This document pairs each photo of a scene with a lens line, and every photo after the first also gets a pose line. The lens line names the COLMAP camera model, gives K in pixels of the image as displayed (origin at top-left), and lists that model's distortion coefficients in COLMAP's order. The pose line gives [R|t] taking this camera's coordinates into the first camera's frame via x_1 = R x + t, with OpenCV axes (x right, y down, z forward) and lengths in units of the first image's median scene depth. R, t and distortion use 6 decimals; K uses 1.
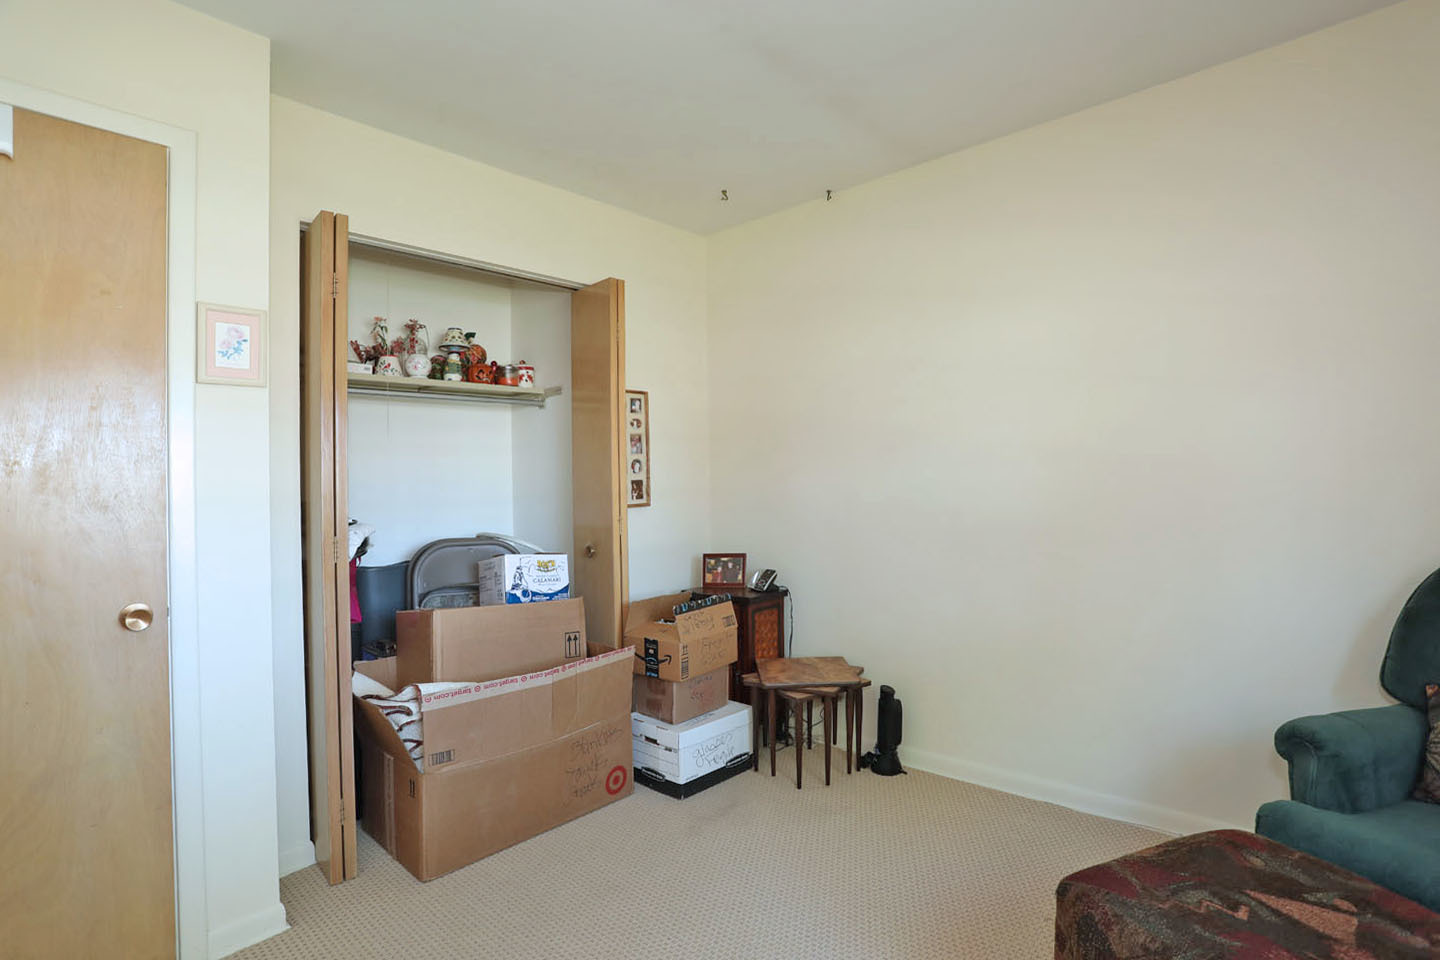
lens RADIAL K [[701.5, 0, 724.4], [0, 701.5, 487.1], [0, 0, 1]] dist [-0.071728, 0.029510]
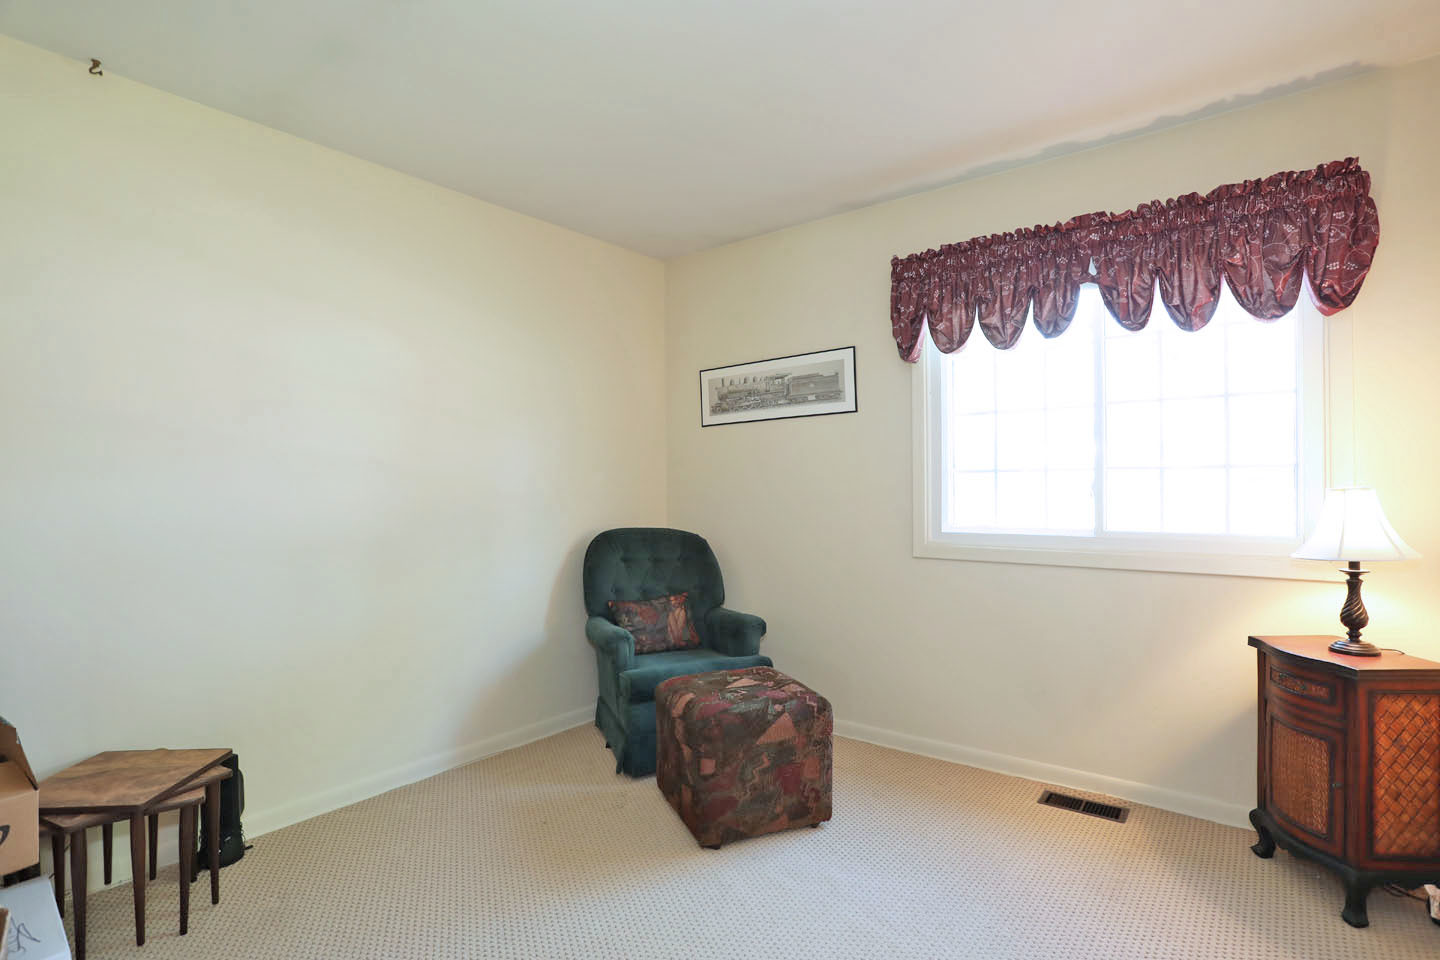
lens RADIAL K [[701.5, 0, 724.4], [0, 701.5, 487.1], [0, 0, 1]] dist [-0.071728, 0.029510]
pose [[-0.071307, 0.020319, 0.997247, -0.632046], [0.015636, 0.999692, -0.019251, 0.009664], [-0.997332, 0.014220, -0.071603, 0.523152]]
